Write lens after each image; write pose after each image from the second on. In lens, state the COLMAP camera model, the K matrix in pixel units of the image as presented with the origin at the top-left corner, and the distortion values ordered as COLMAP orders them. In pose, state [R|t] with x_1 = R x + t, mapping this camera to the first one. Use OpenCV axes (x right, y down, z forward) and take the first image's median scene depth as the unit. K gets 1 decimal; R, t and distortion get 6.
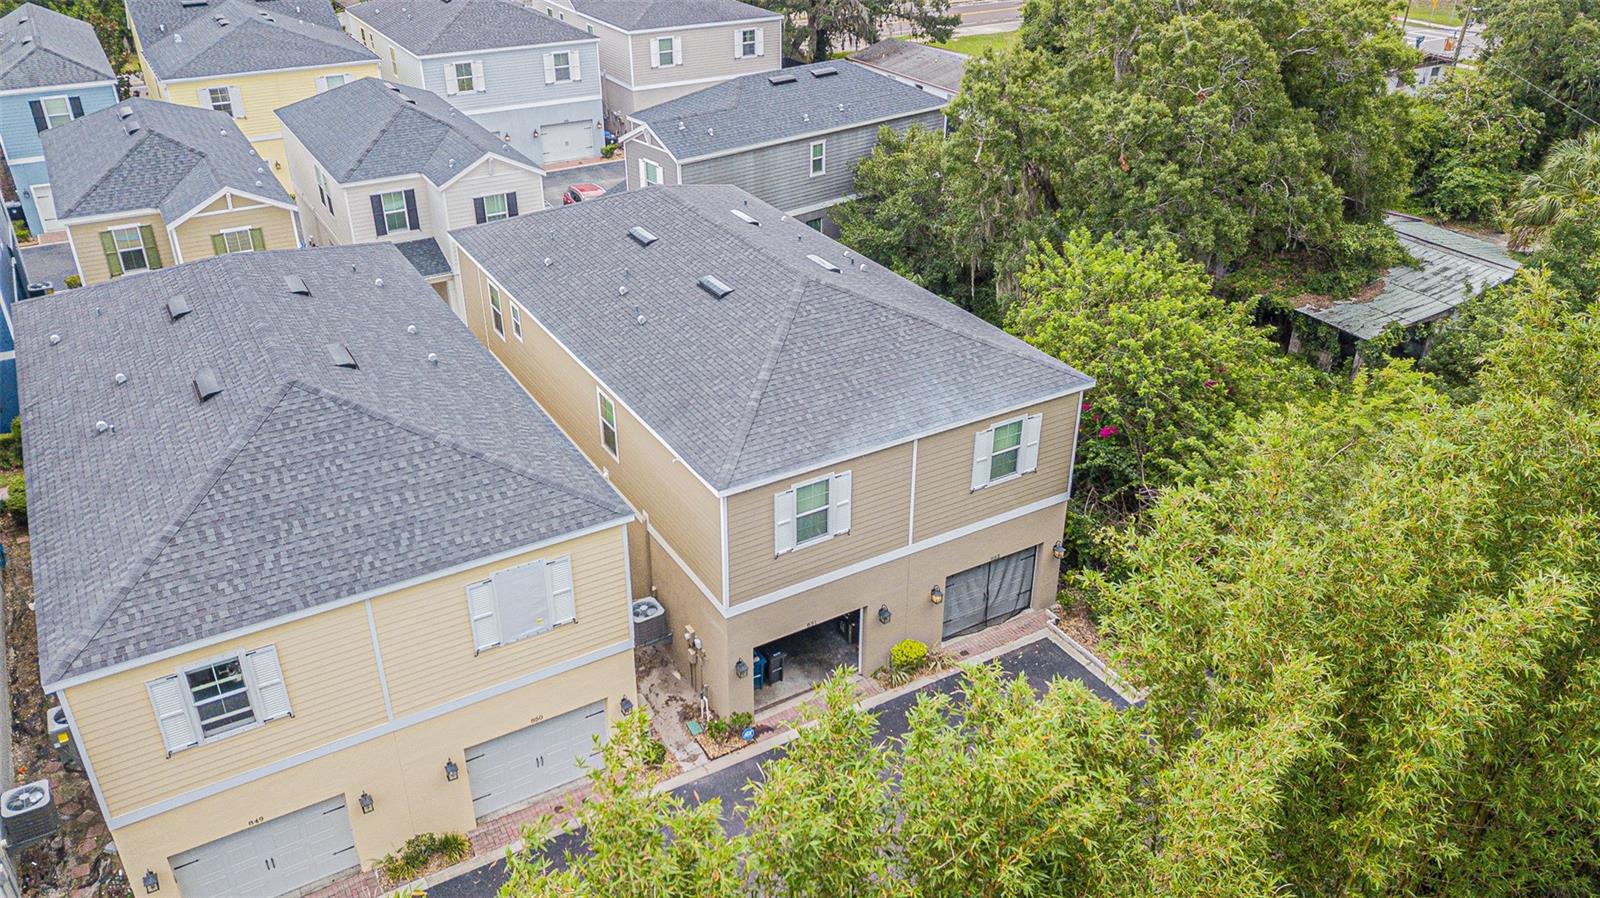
lens RADIAL K [[1209.5, 0, 804.6], [0, 1209.5, 451.4], [0, 0, 1]] dist [0.039865, -0.034469]
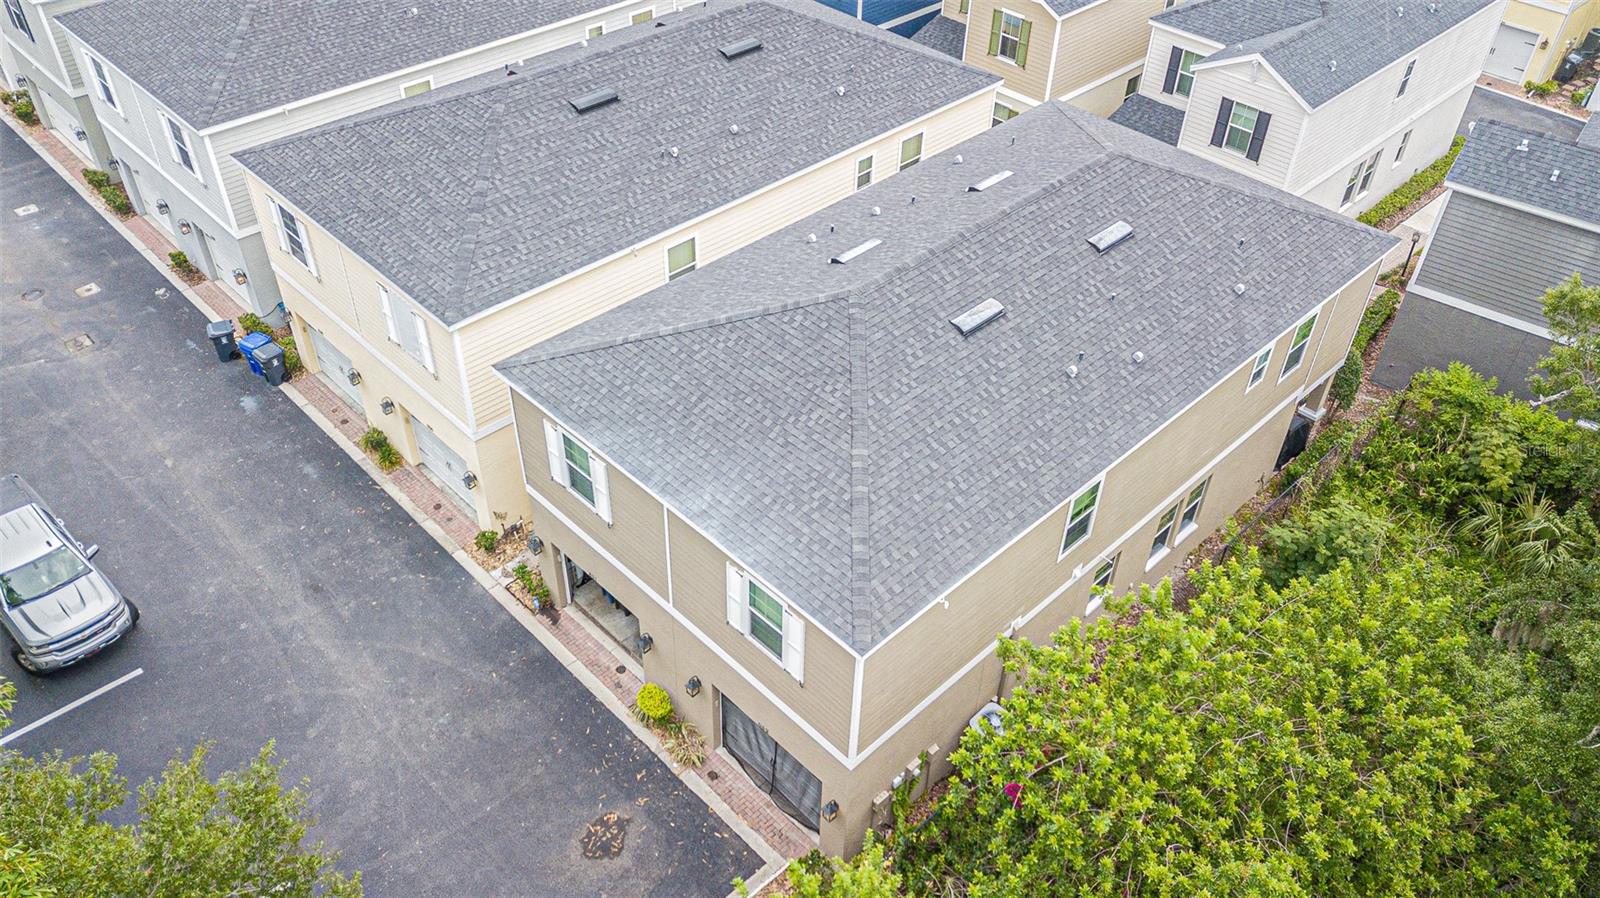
lens RADIAL K [[1209.5, 0, 794.7], [0, 1209.5, 444.9], [0, 0, 1]] dist [0.039865, -0.034469]
pose [[0.233589, 0.635099, -0.736264, 0.641838], [-0.494706, 0.729508, 0.472319, -0.432725], [0.837080, 0.253906, 0.484592, 0.633961]]
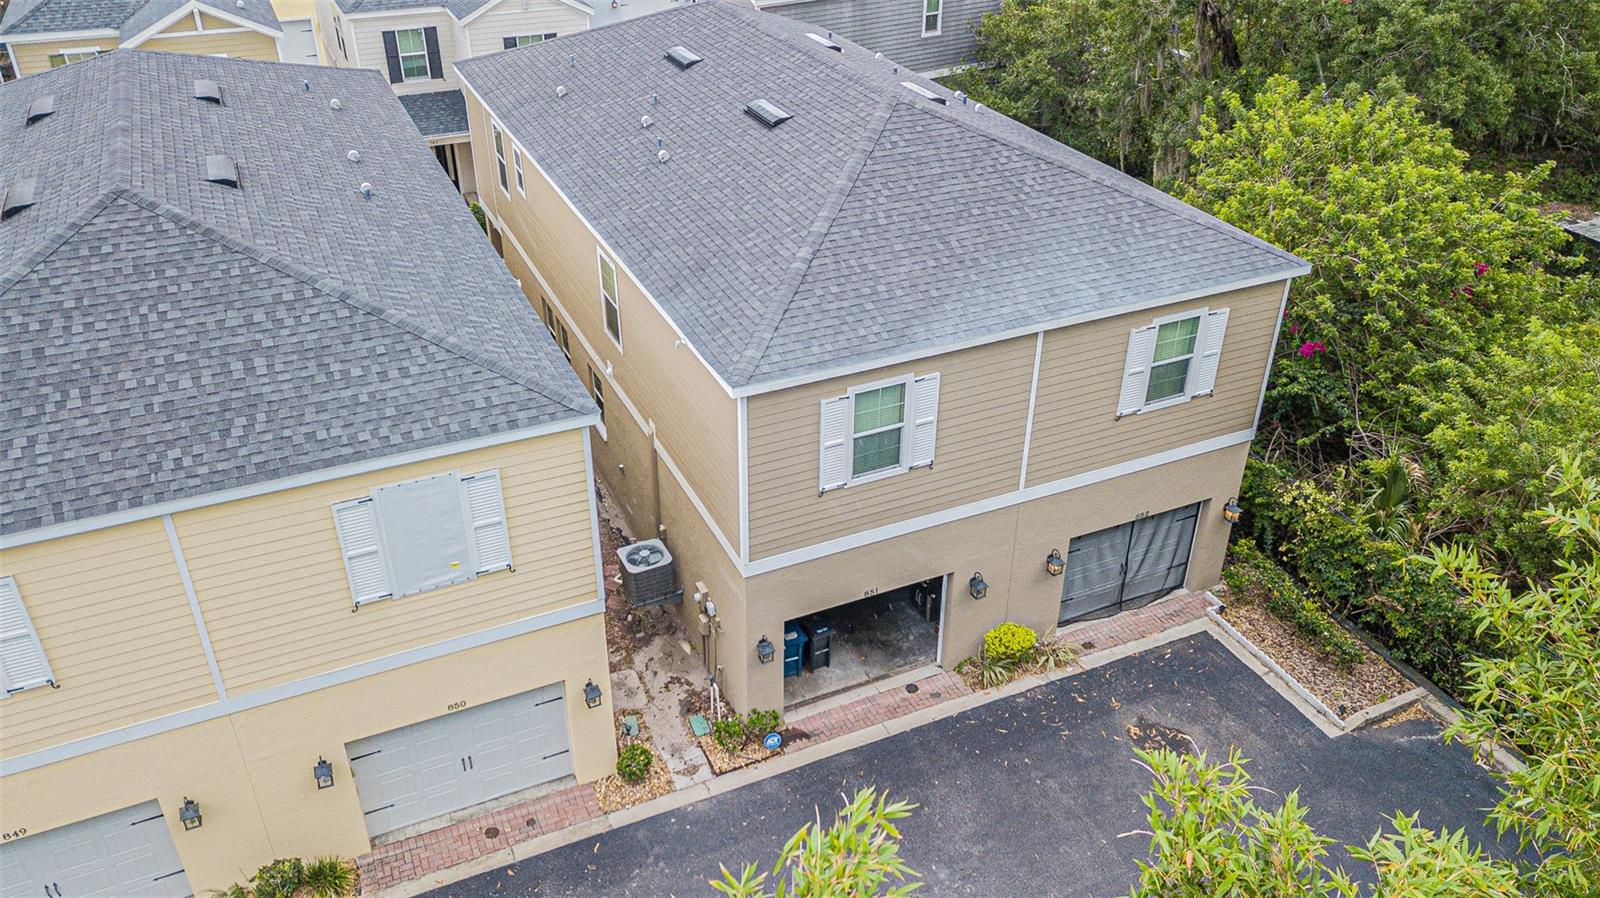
lens RADIAL K [[1209.5, 0, 798.0], [0, 1209.5, 456.6], [0, 0, 1]] dist [0.039865, -0.034469]
pose [[0.994171, 0.057770, -0.091031, 0.022071], [-0.053306, 0.997289, 0.050736, 0.030284], [0.093715, -0.045588, 0.994555, 0.296782]]
